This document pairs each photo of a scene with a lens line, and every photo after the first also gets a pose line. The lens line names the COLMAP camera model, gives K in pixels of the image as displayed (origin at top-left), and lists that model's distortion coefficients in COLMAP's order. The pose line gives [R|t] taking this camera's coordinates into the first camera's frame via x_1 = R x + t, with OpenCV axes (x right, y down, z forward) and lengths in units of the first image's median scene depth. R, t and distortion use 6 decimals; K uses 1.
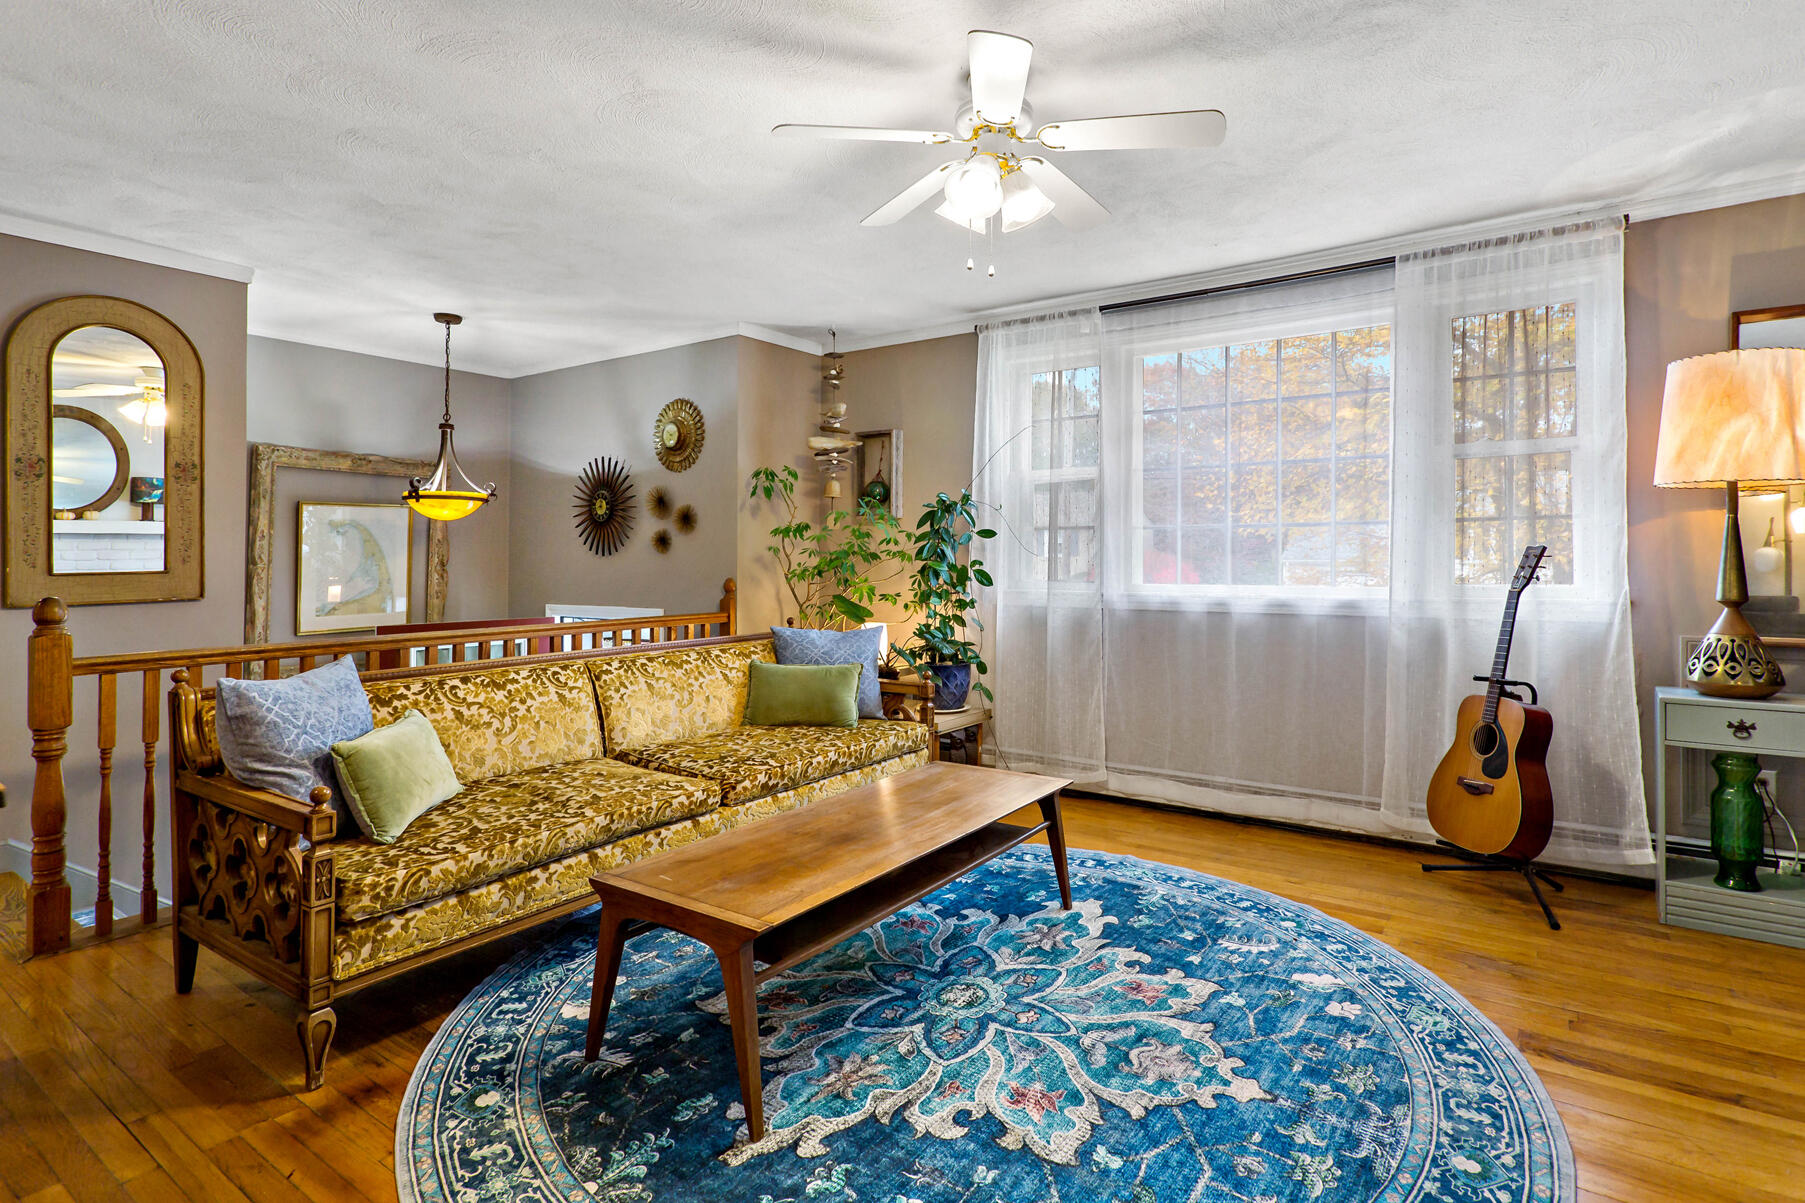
lens RADIAL K [[927.5, 0, 920.0], [0, 927.5, 543.8], [0, 0, 1]] dist [0.007721, 0.002956]
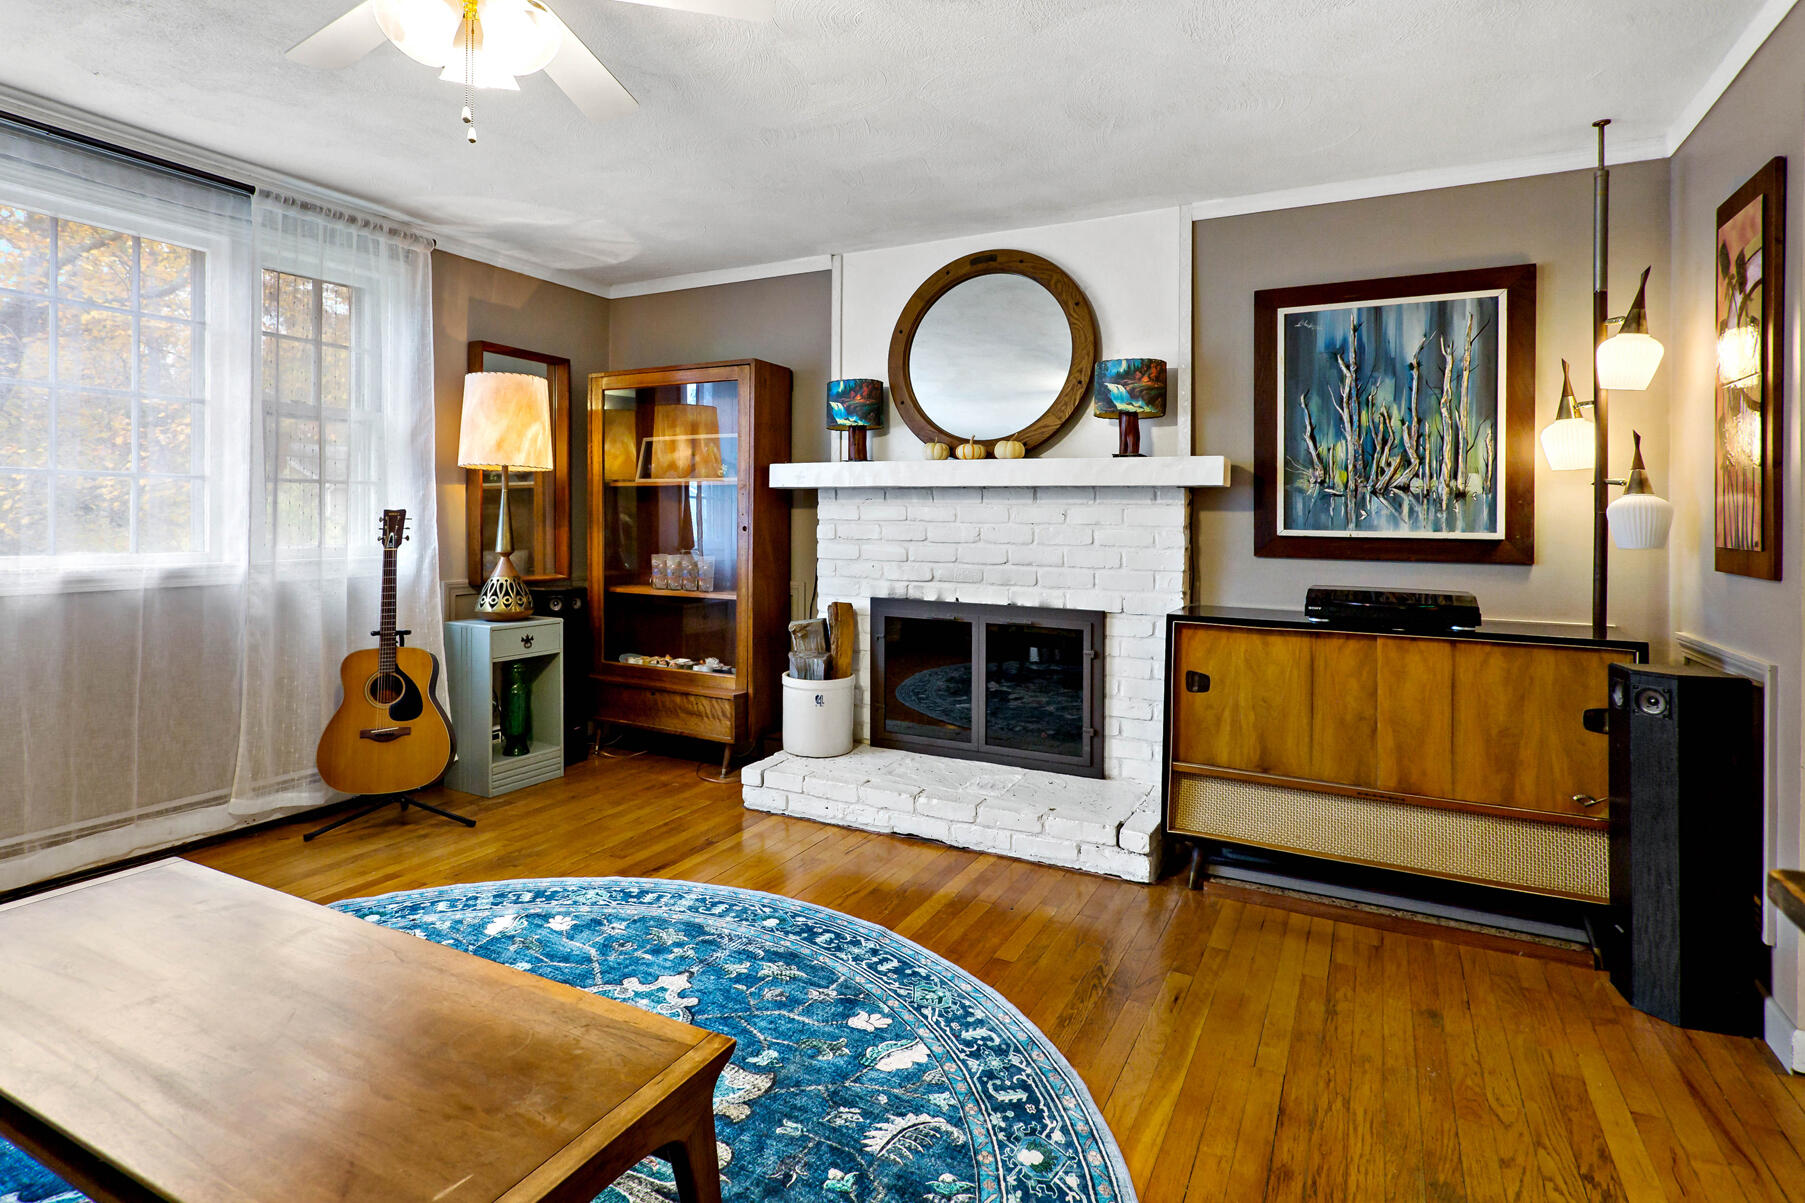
lens RADIAL K [[927.5, 0, 870.9], [0, 927.5, 509.3], [0, 0, 1]] dist [0.007721, 0.002956]
pose [[-0.115401, 0.014736, 0.993210, -0.577178], [-0.026831, 0.999479, -0.017947, 0.007848], [-0.992957, -0.028720, -0.114945, 0.625435]]
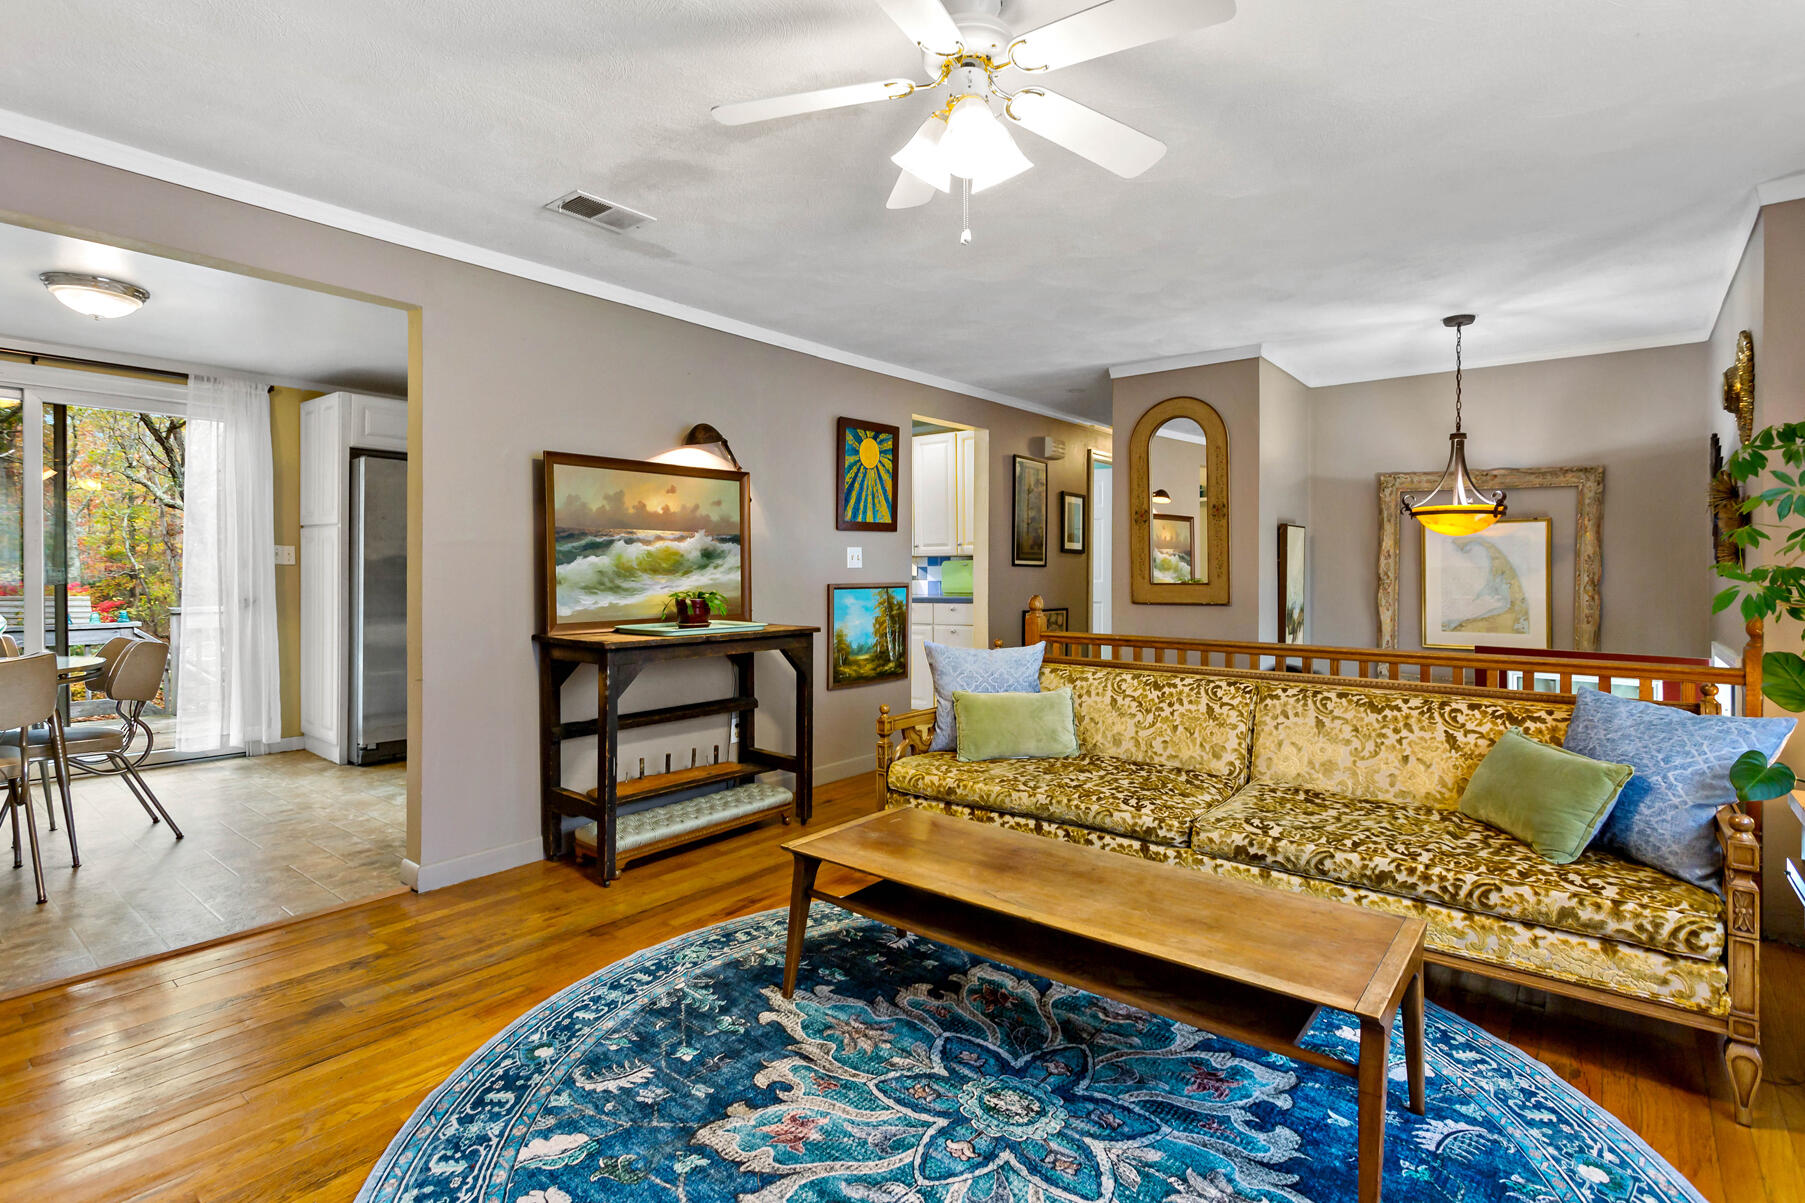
lens RADIAL K [[873.8, 0, 880.4], [0, 873.8, 574.5], [0, 0, 1]] dist [0.008135, 0.002783]
pose [[-0.096267, 0.010659, -0.995298, 0.706905], [0.016700, 0.999819, 0.009092, -0.004369], [0.995215, -0.015747, -0.096428, 0.807824]]
